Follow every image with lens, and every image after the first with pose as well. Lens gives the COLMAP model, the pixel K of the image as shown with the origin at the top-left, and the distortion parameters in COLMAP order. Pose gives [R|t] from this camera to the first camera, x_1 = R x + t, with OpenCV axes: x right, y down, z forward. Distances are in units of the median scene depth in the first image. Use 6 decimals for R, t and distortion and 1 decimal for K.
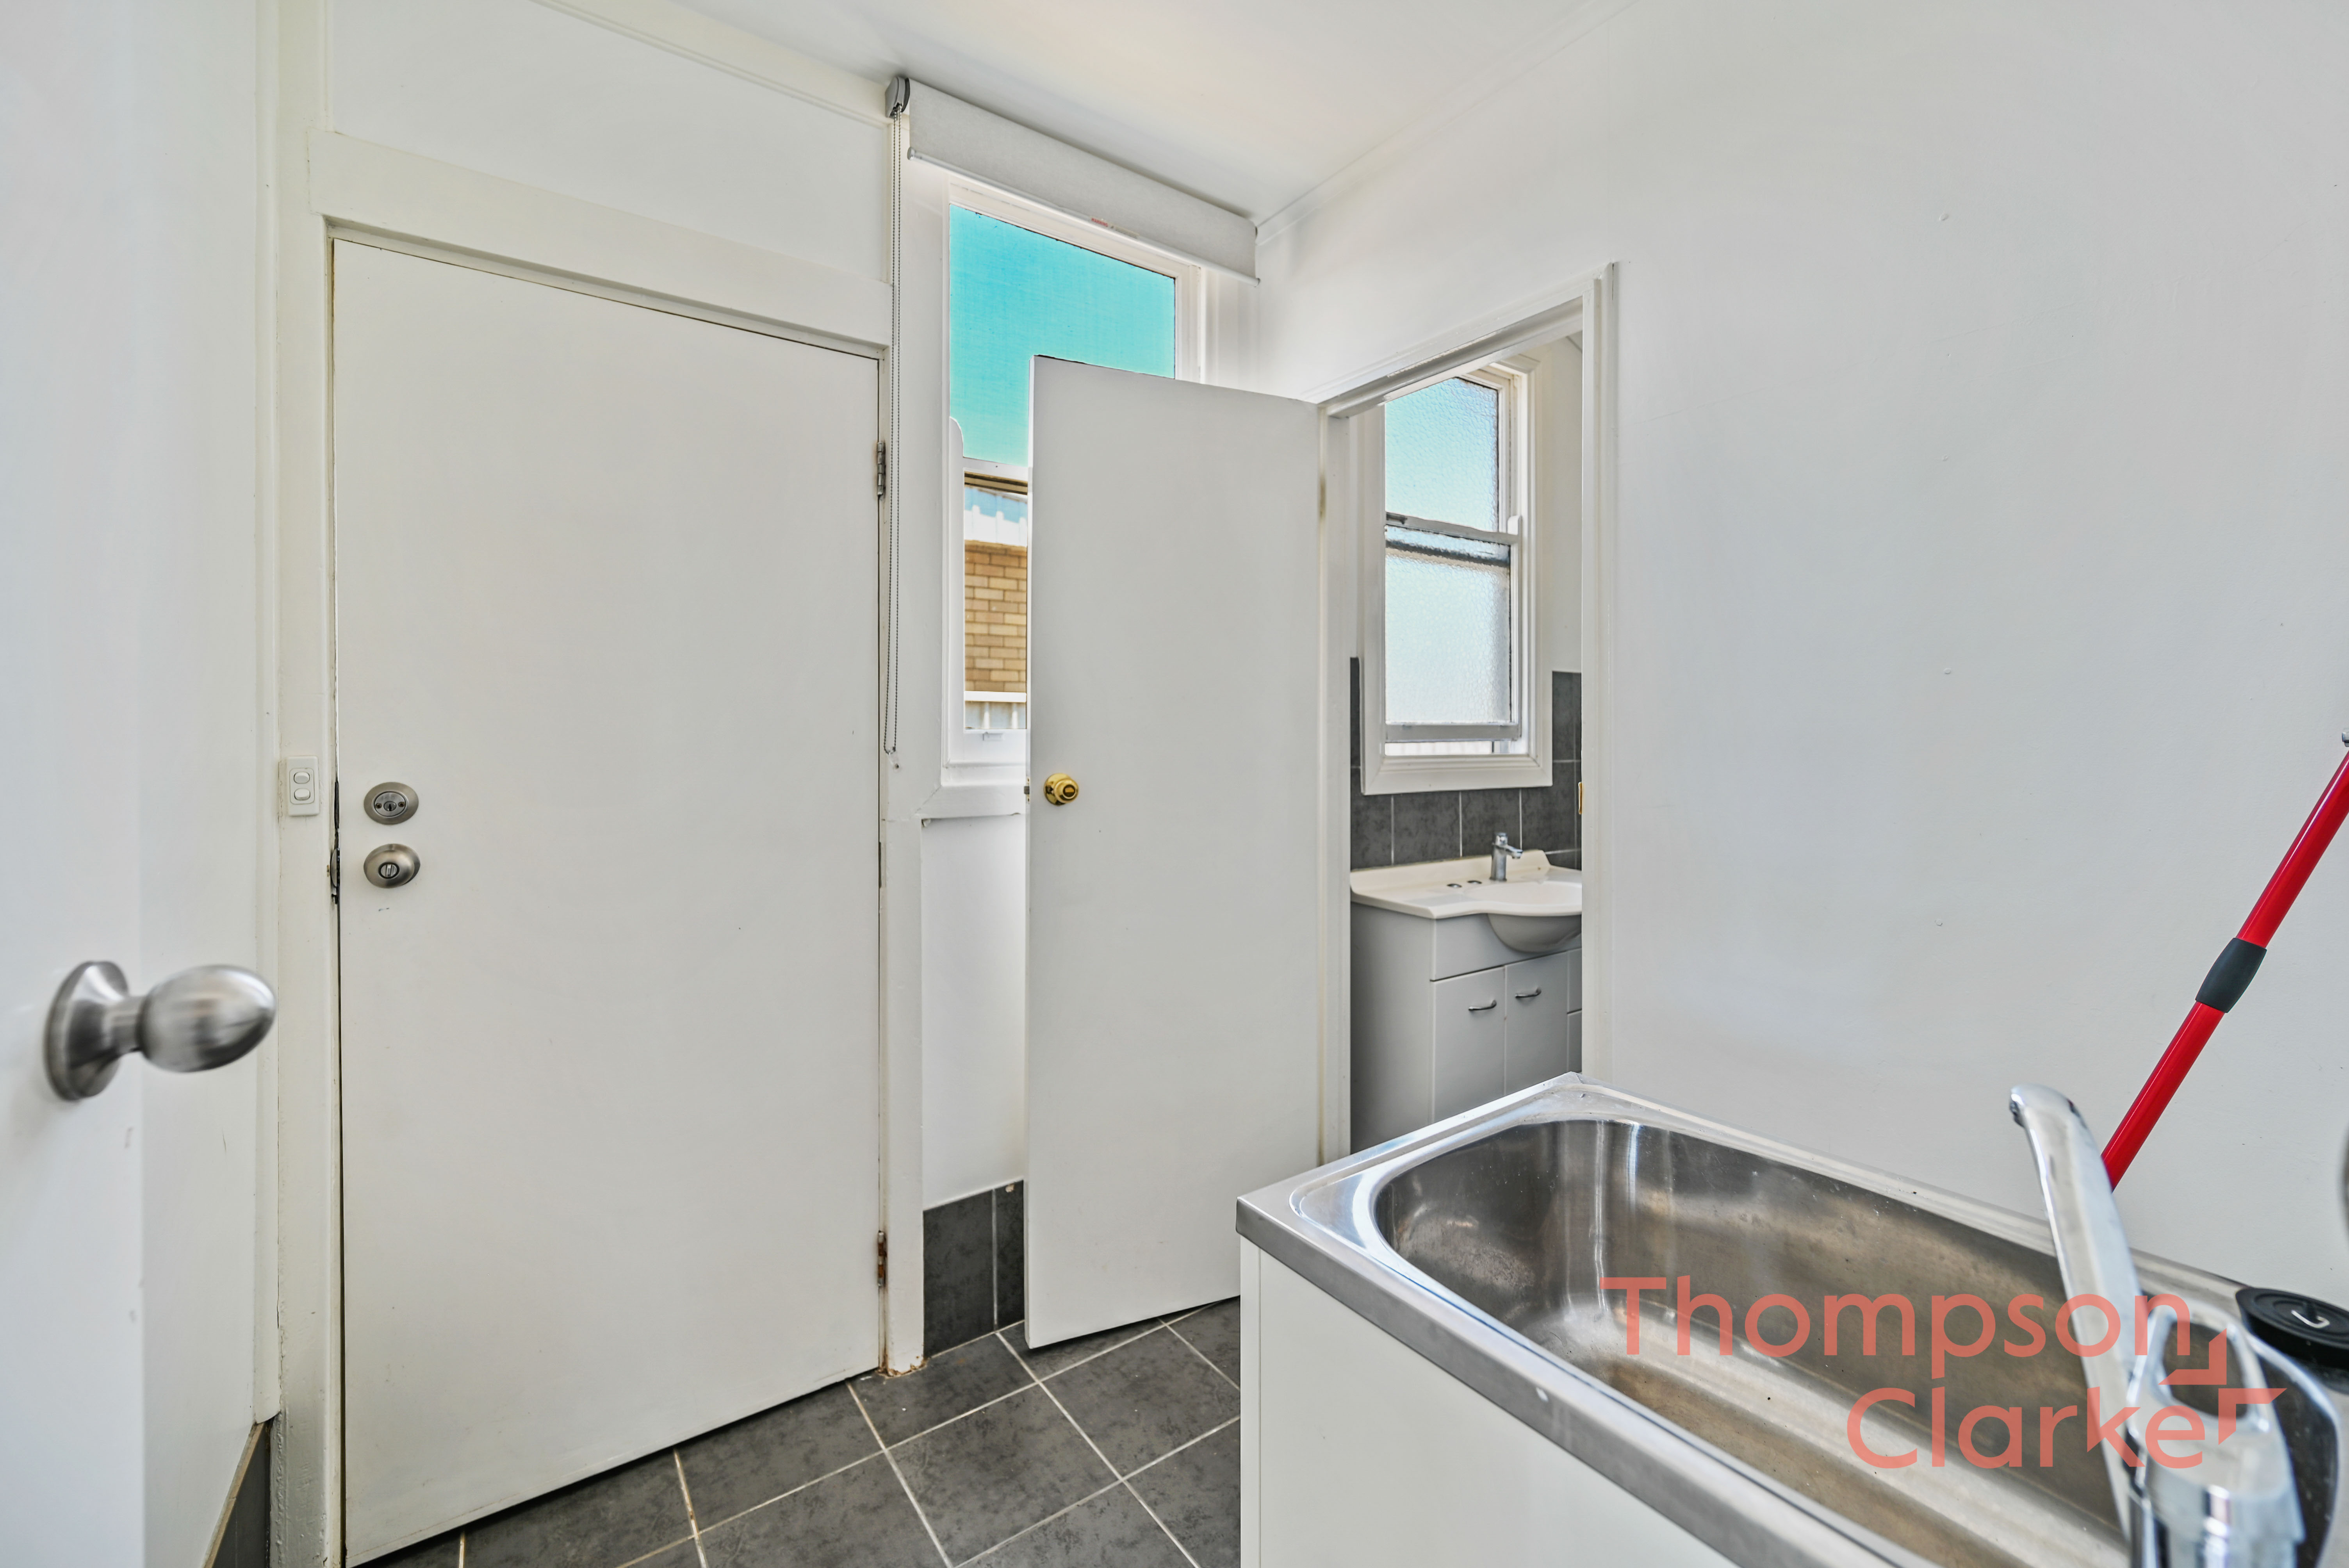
lens RADIAL K [[965.7, 0, 1168.2], [0, 965.7, 726.9], [0, 0, 1]] dist [0.000155, -0.000092]
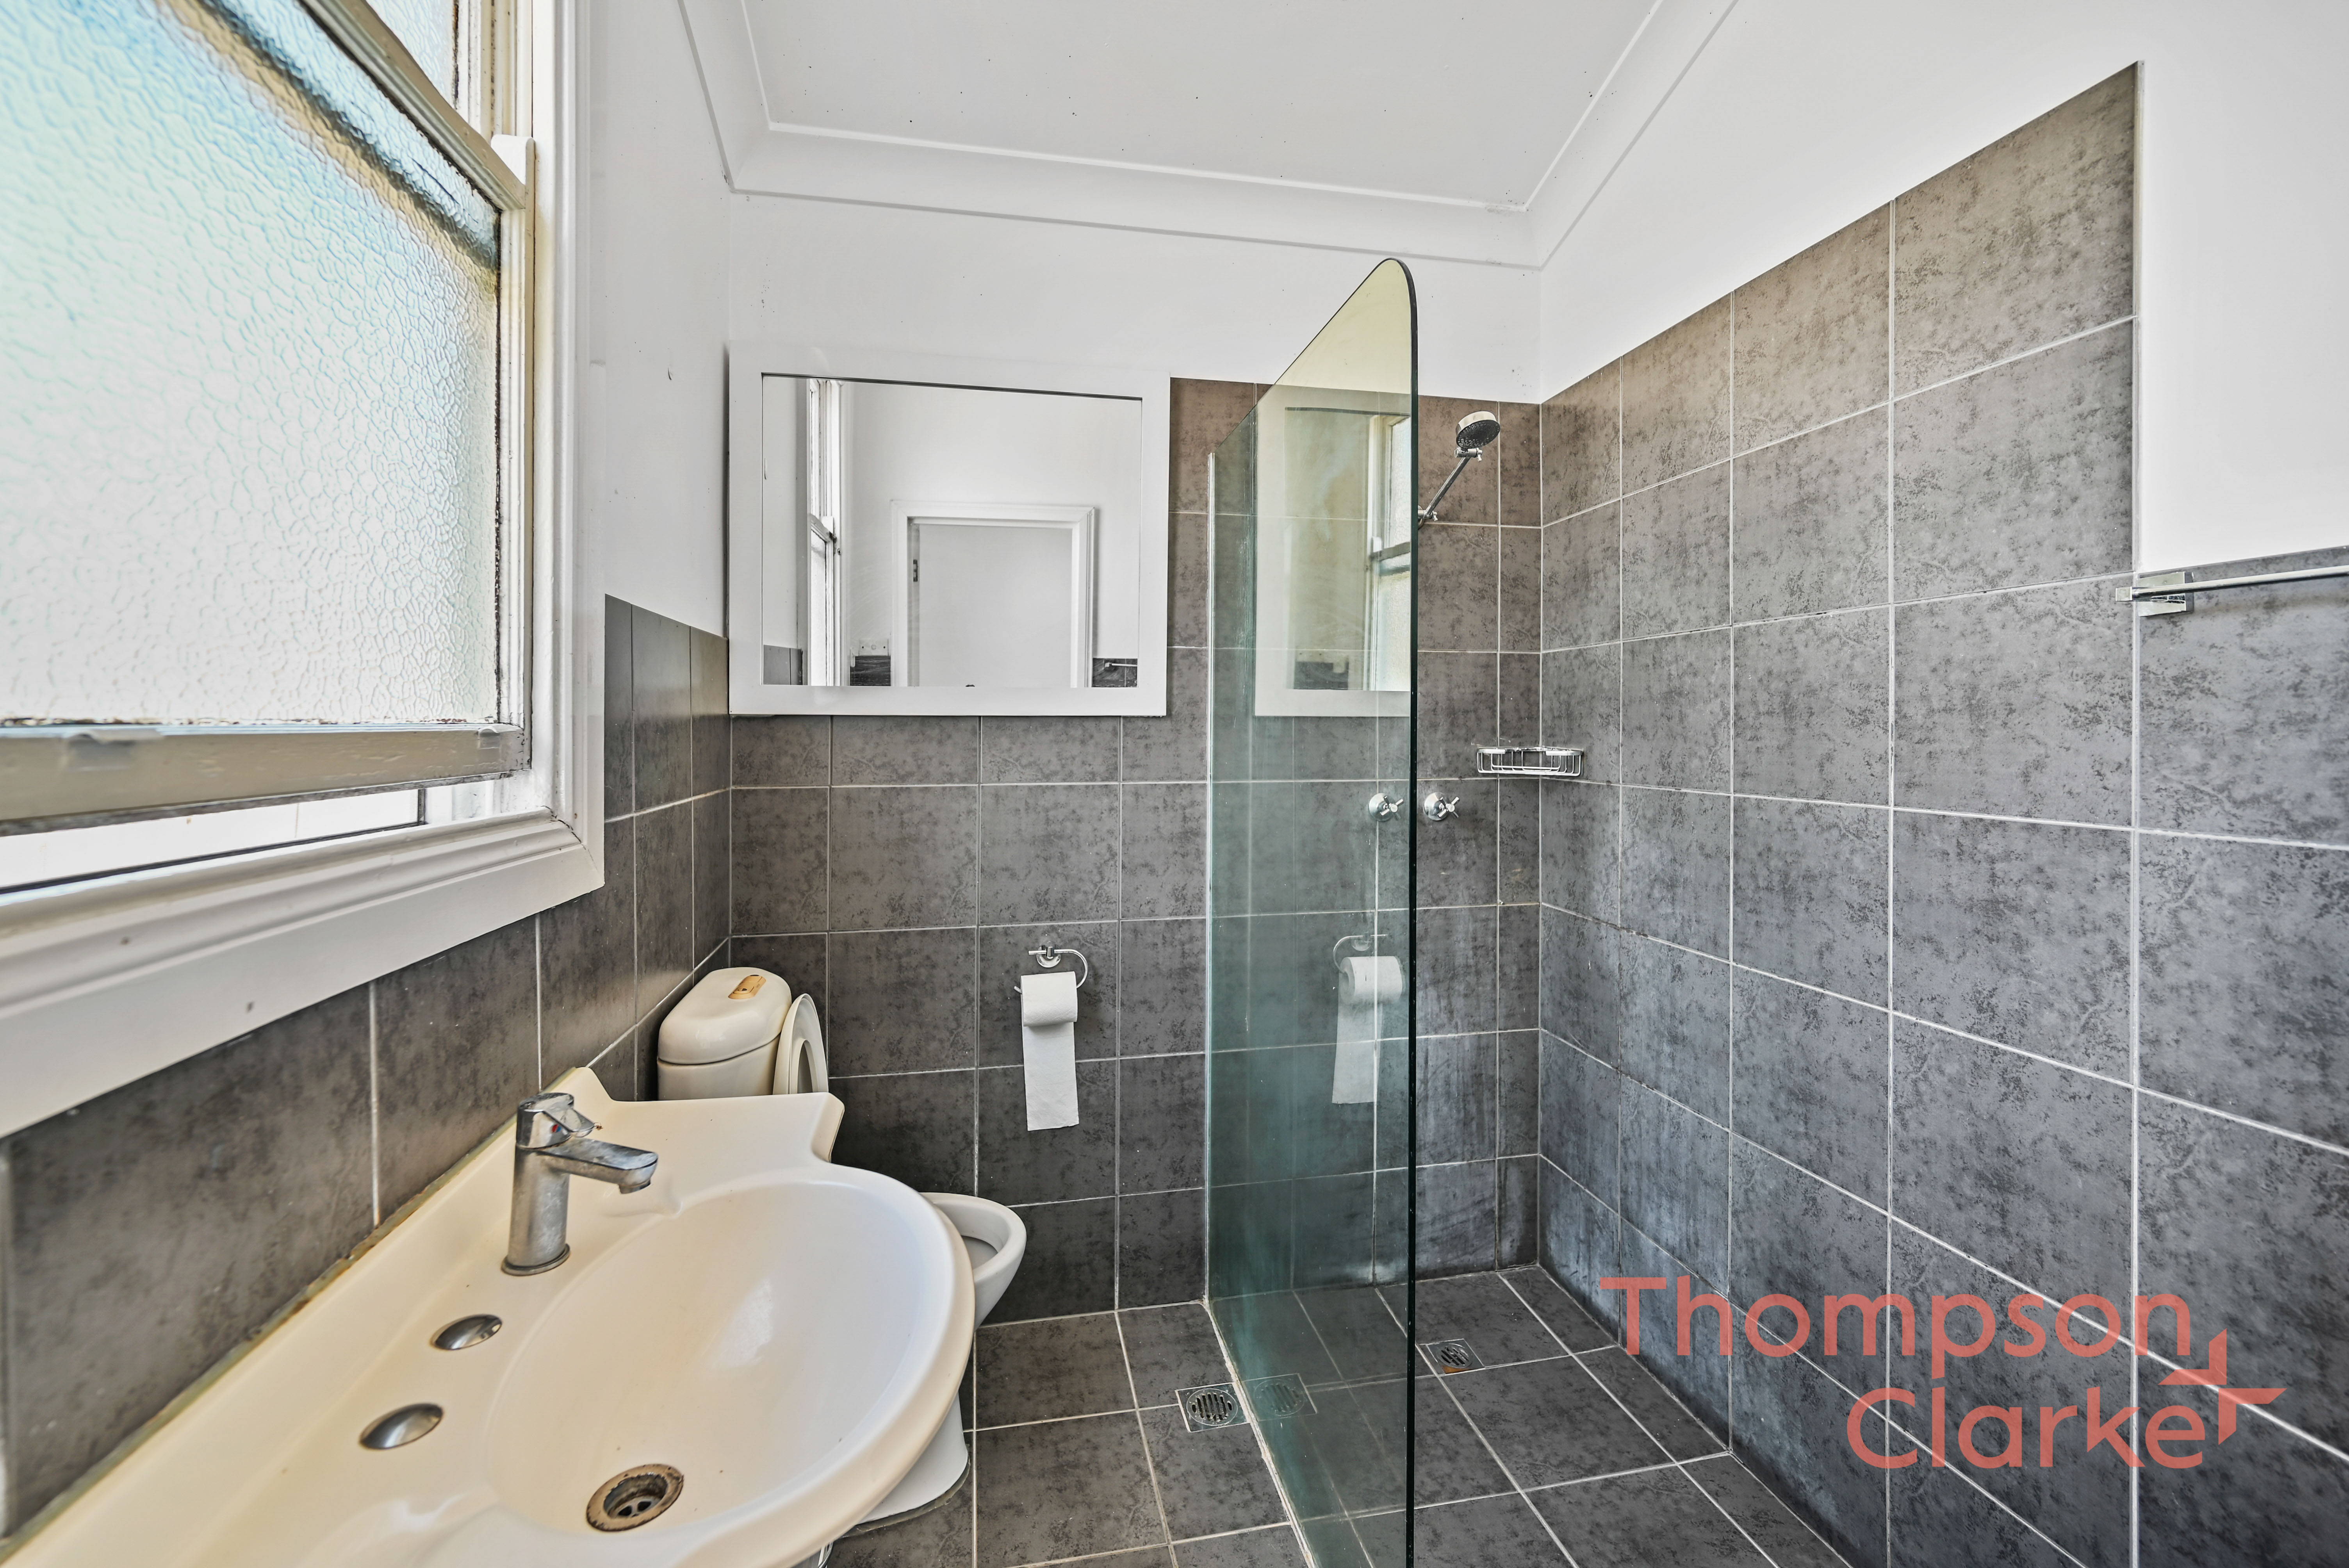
lens RADIAL K [[965.7, 0, 1168.2], [0, 965.7, 726.9], [0, 0, 1]] dist [0.000155, -0.000092]
pose [[0.418490, 0.003578, 0.908215, 0.144591], [-0.002189, 0.999993, -0.002931, -0.003074], [-0.908219, -0.000762, 0.418495, 0.654481]]
